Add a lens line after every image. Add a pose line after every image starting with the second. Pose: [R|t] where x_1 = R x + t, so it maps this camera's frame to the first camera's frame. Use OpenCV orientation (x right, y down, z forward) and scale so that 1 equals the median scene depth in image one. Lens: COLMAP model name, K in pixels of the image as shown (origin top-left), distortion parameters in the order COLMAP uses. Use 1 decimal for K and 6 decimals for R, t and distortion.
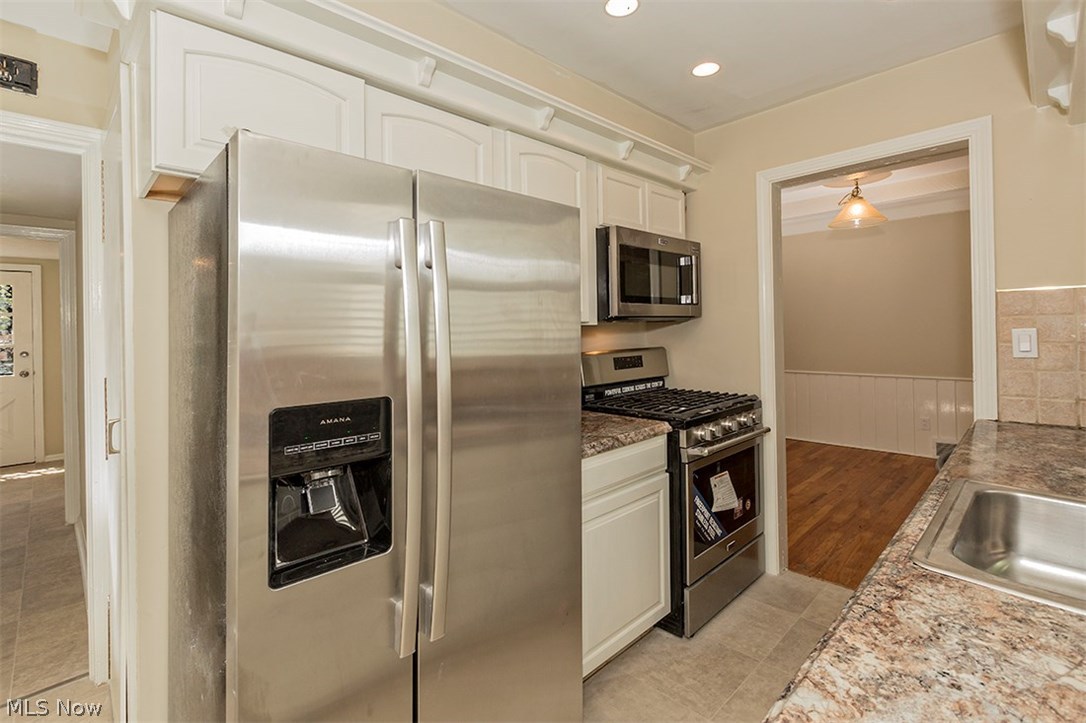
lens RADIAL K [[499.4, 0, 556.4], [0, 499.4, 328.2], [0, 0, 1]] dist [-0.003351, -0.000117]
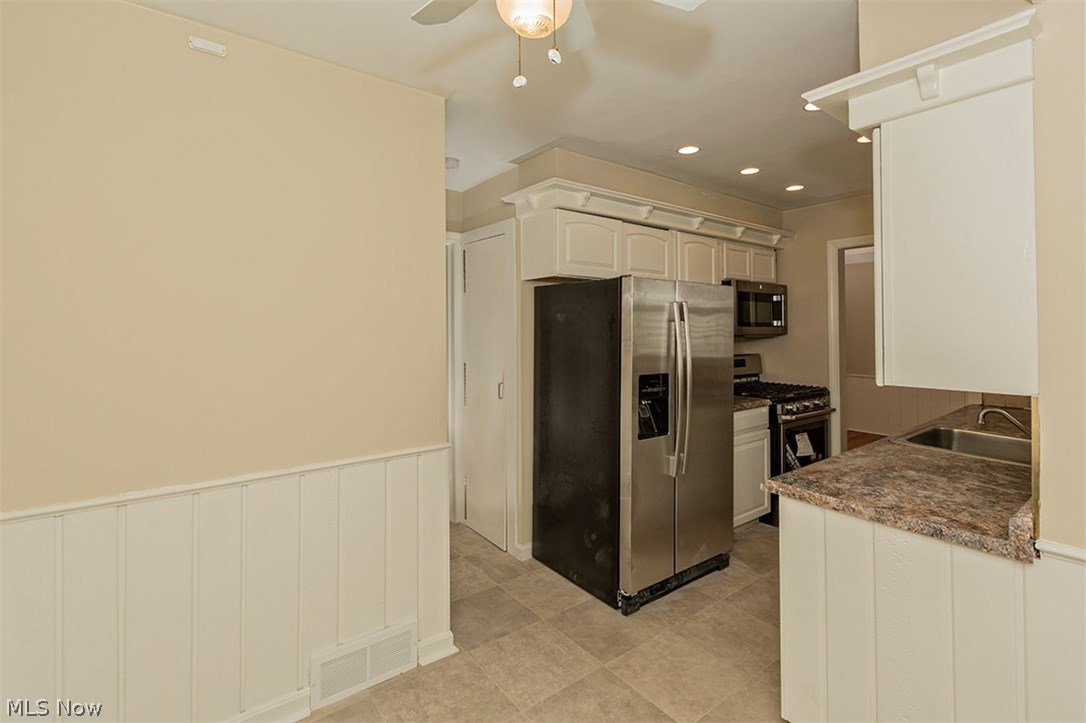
lens RADIAL K [[499.4, 0, 530.2], [0, 499.4, 321.0], [0, 0, 1]] dist [-0.003351, -0.000117]
pose [[0.988492, 0.015316, -0.150495, -0.302175], [-0.017571, 0.999752, -0.013664, -0.035654], [0.150249, 0.016151, 0.988516, -0.732357]]
